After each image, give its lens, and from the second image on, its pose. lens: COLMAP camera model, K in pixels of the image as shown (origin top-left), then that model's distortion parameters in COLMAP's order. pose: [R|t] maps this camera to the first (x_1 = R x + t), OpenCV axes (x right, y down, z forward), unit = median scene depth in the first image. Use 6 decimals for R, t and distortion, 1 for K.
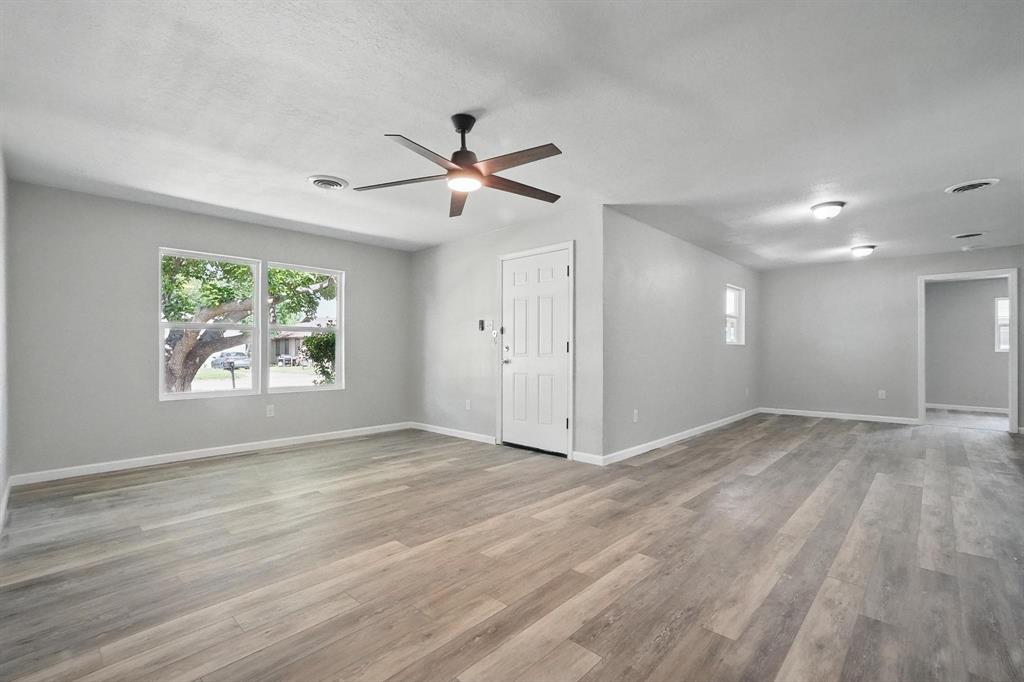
lens RADIAL K [[459.9, 0, 496.8], [0, 459.9, 357.4], [0, 0, 1]] dist [-0.004577, 0.004024]
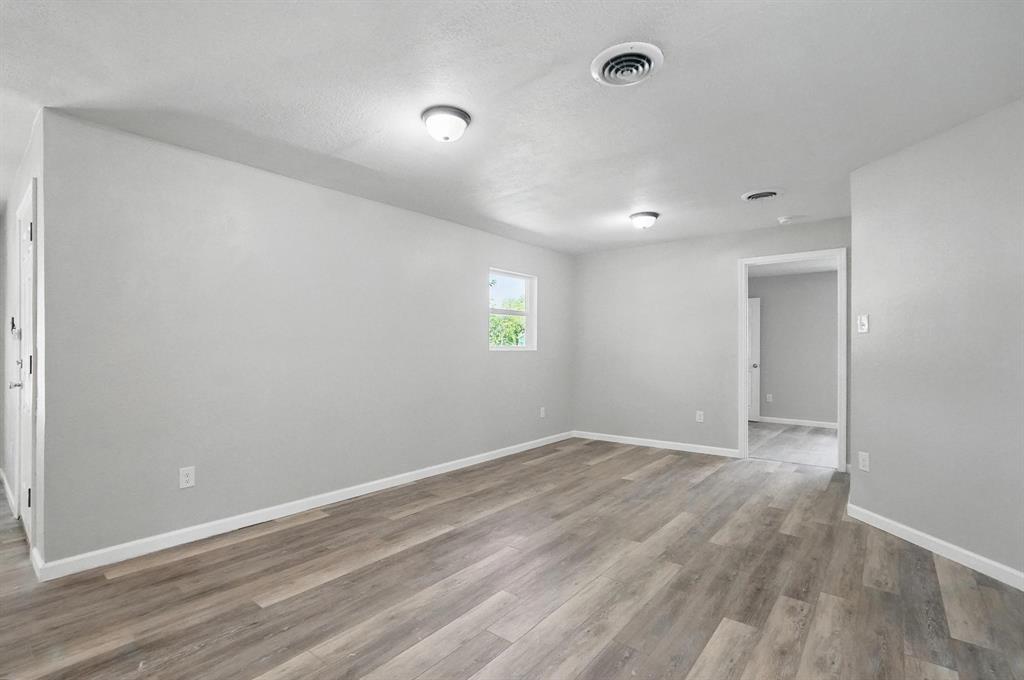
lens RADIAL K [[459.9, 0, 526.2], [0, 459.9, 339.6], [0, 0, 1]] dist [-0.004577, 0.004024]
pose [[0.998001, -0.002050, 0.063166, 0.528748], [0.003848, 0.999591, -0.028343, -0.024499], [-0.063082, 0.028530, 0.997600, 0.276167]]
